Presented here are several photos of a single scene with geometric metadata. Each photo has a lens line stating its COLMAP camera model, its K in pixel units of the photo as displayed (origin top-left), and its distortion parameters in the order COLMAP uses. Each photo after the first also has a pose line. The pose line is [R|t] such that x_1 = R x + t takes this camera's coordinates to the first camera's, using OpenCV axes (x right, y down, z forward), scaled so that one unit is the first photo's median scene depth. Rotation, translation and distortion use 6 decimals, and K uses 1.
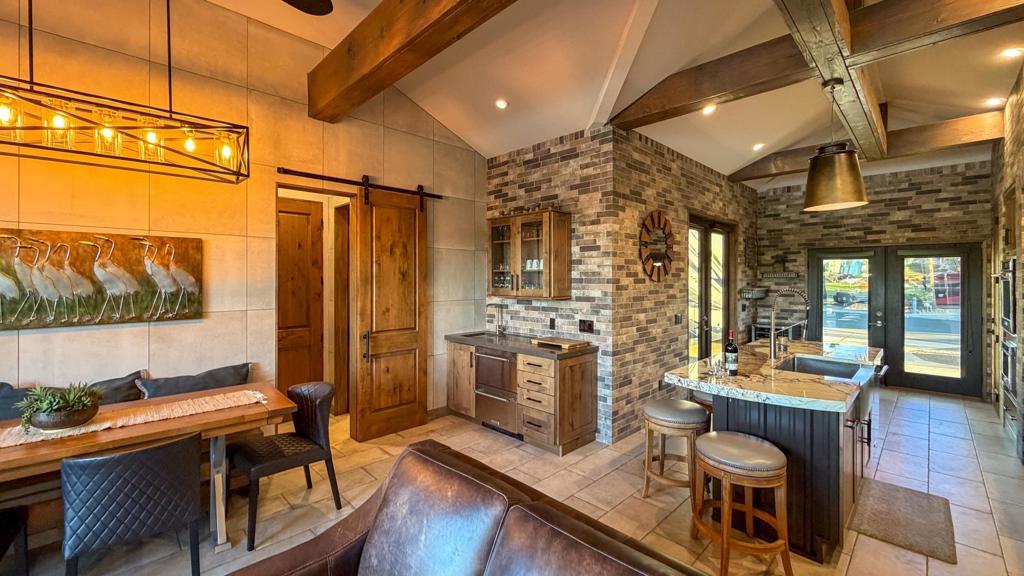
lens RADIAL K [[426.4, 0, 496.8], [0, 426.4, 275.9], [0, 0, 1]] dist [-0.001473, 0.000682]
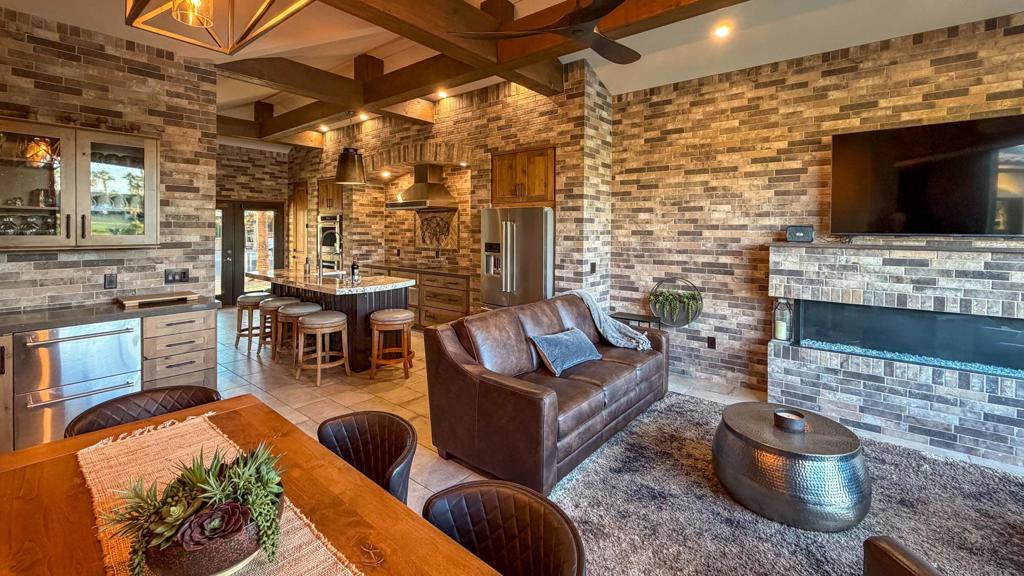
lens RADIAL K [[426.4, 0, 522.4], [0, 426.4, 238.3], [0, 0, 1]] dist [-0.001473, 0.000682]
pose [[-0.126685, -0.023507, 0.991664, -0.685880], [-0.011328, 0.999688, 0.022250, 0.010348], [-0.991878, -0.008415, -0.126912, 0.358296]]
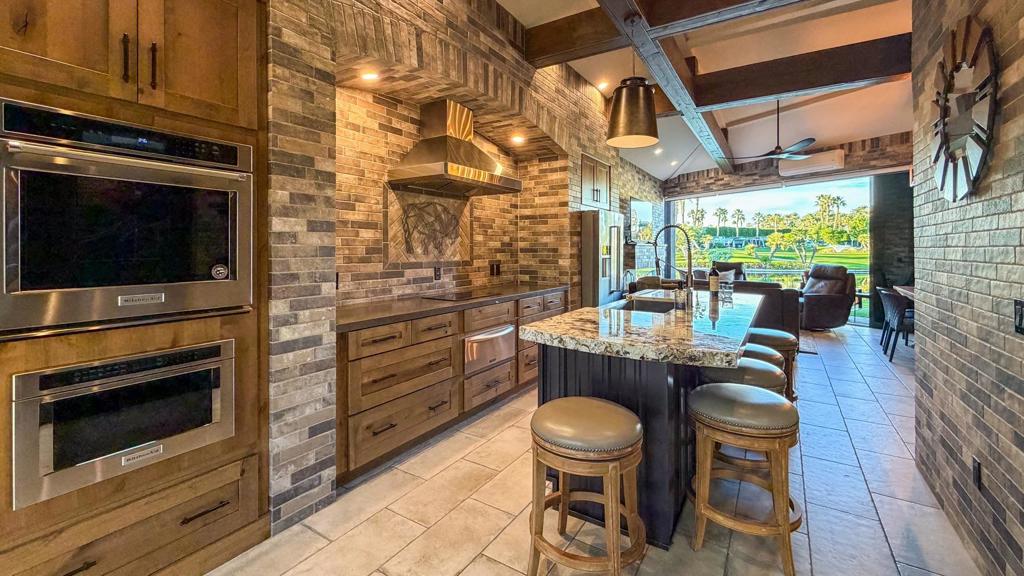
lens RADIAL K [[426.4, 0, 510.5], [0, 426.4, 250.5], [0, 0, 1]] dist [-0.001473, 0.000682]
pose [[-0.974001, -0.003969, -0.226510, 0.879223], [-0.003507, 0.999991, -0.002443, 0.062339], [0.226517, -0.001585, -0.974006, 1.288580]]
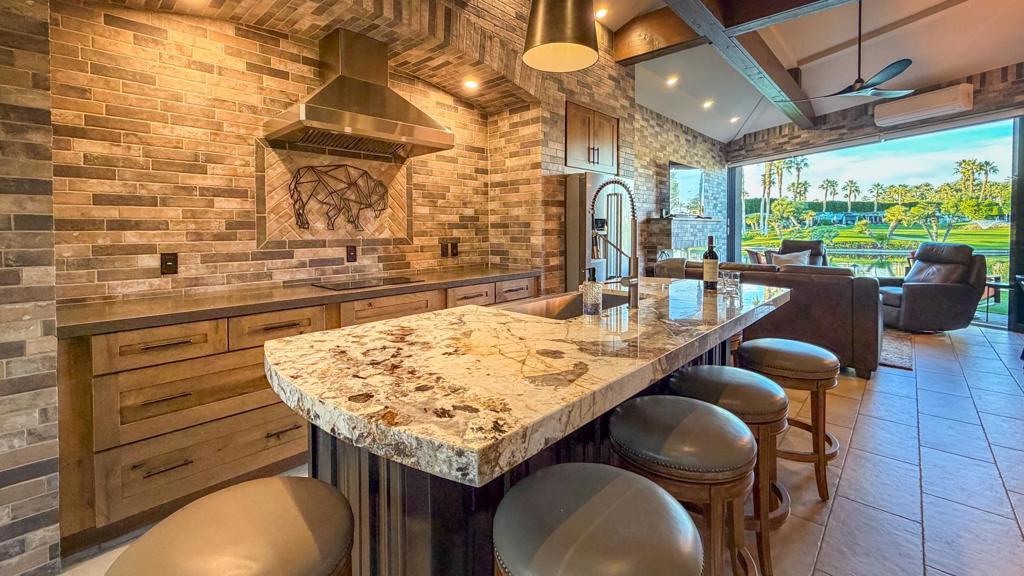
lens RADIAL K [[426.4, 0, 507.2], [0, 426.4, 241.1], [0, 0, 1]] dist [-0.001473, 0.000682]
pose [[-0.999136, 0.003763, -0.041384, 0.618930], [0.002741, 0.999691, 0.024710, 0.069876], [0.041464, 0.024575, -0.998838, 1.129060]]
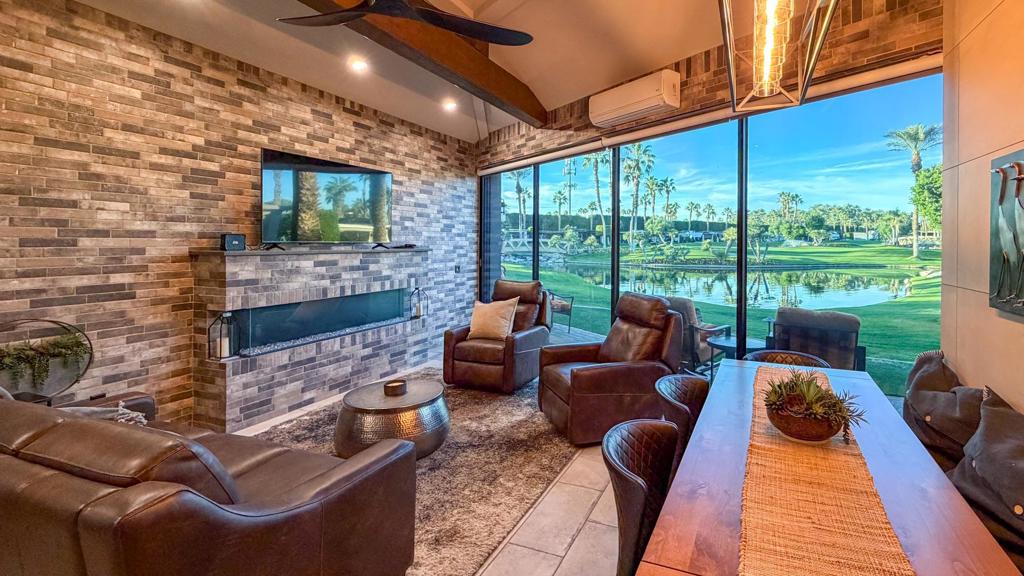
lens RADIAL K [[442.3, 0, 568.5], [0, 442.3, 245.0], [0, 0, 1]] dist [0.003331, 0.001850]
pose [[-0.917464, -0.007823, -0.397743, -0.191188], [-0.009141, 0.999957, 0.001418, 0.012484], [0.397715, 0.004937, -0.917496, 0.708523]]
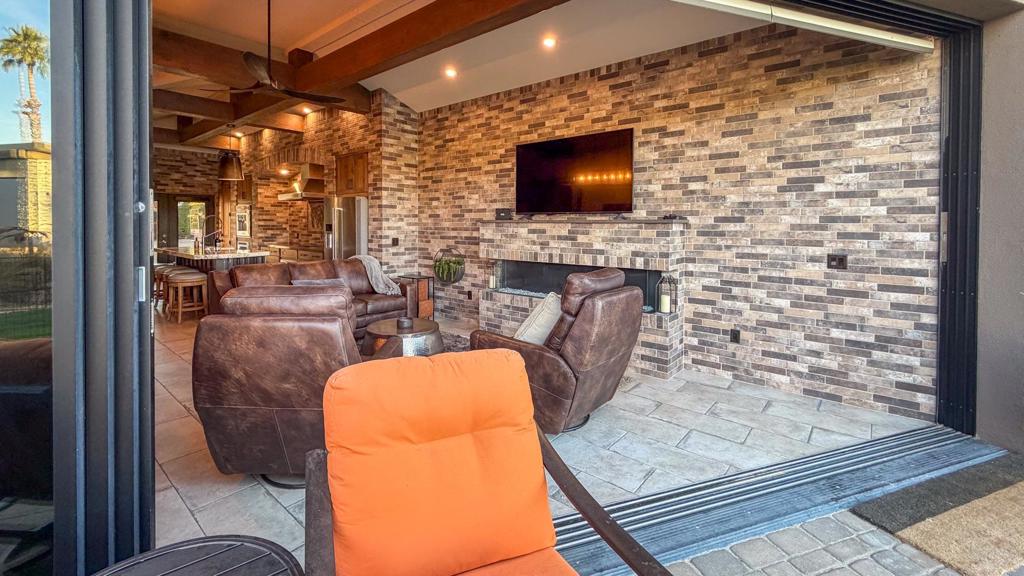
lens RADIAL K [[426.4, 0, 512.1], [0, 426.4, 229.4], [0, 0, 1]] dist [-0.001473, 0.000682]
pose [[-0.108477, -0.020067, 0.993896, -1.098961], [-0.006618, 0.999789, 0.019464, 0.032592], [-0.994077, -0.004466, -0.108587, -0.160205]]
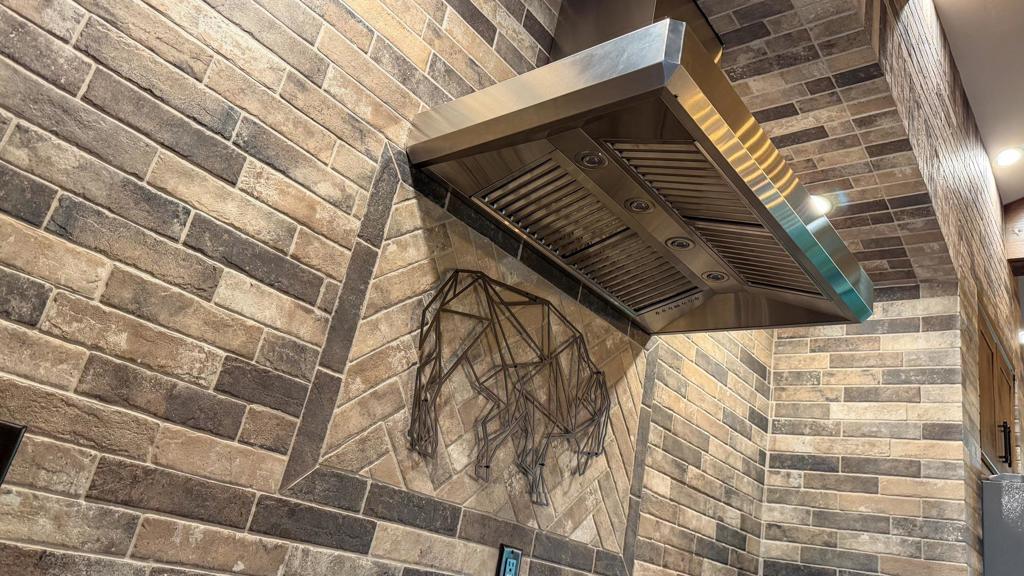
lens RADIAL K [[744.9, 0, 530.0], [0, 744.9, 289.4], [0, 0, 1]] dist [0.061032, -0.069419]
pose [[-0.972340, -0.224832, -0.063289, 0.871919], [-0.186601, 0.910722, -0.368465, 0.110265], [0.140482, -0.346463, -0.927485, 0.836538]]
